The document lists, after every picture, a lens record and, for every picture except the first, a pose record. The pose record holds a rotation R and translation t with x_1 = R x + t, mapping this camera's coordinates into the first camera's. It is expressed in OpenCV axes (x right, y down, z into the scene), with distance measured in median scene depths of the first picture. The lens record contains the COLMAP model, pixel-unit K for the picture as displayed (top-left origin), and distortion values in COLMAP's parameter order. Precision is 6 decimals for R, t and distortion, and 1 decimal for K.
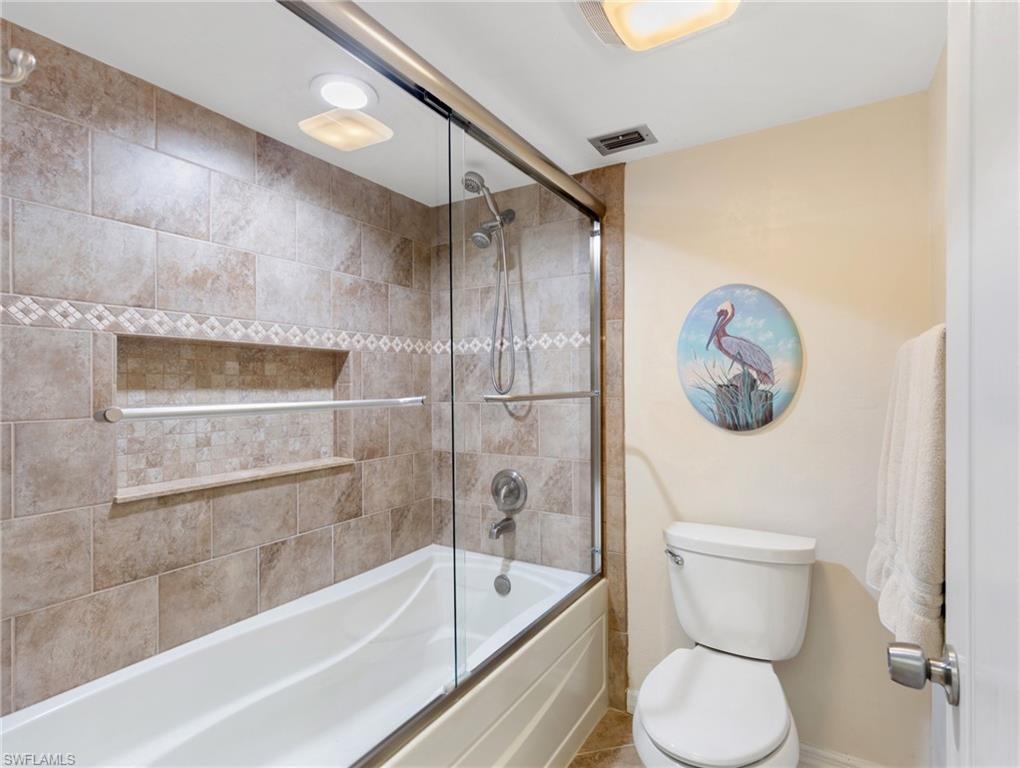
lens RADIAL K [[524.4, 0, 515.4], [0, 524.4, 383.1], [0, 0, 1]] dist [0.010820, 0.000079]
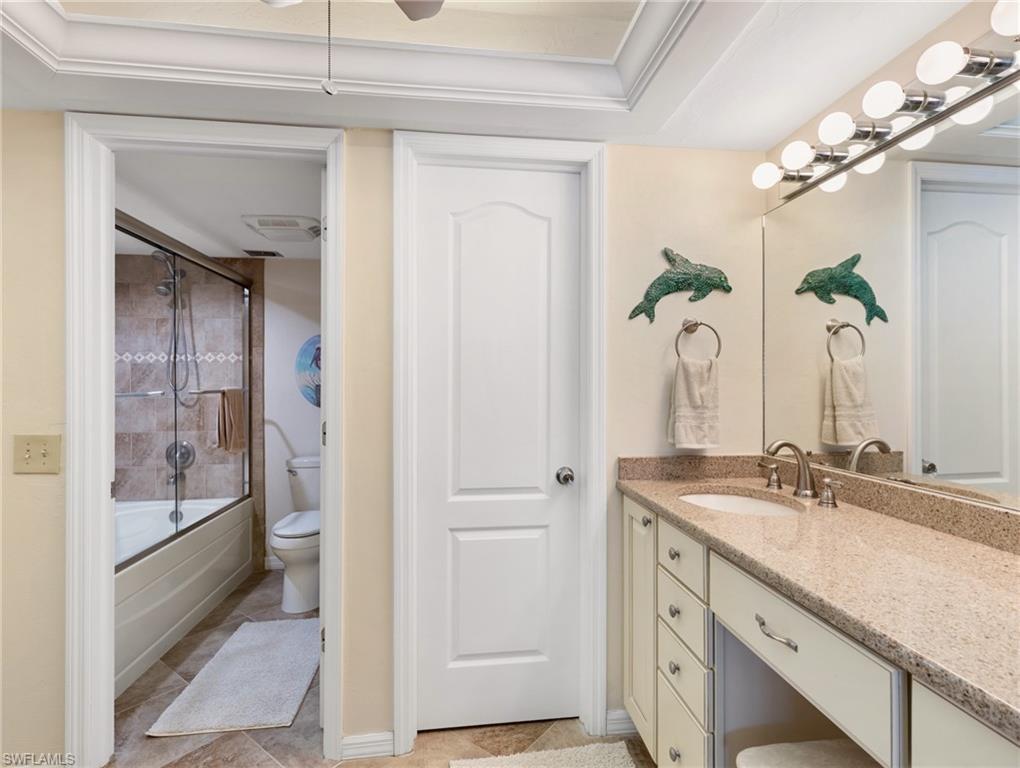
lens RADIAL K [[524.4, 0, 515.9], [0, 524.4, 382.8], [0, 0, 1]] dist [0.010820, 0.000079]
pose [[0.790128, 0.001892, 0.612939, -0.187374], [-0.003665, 0.999992, 0.001638, -0.008947], [-0.612931, -0.003541, 0.790128, -0.828700]]
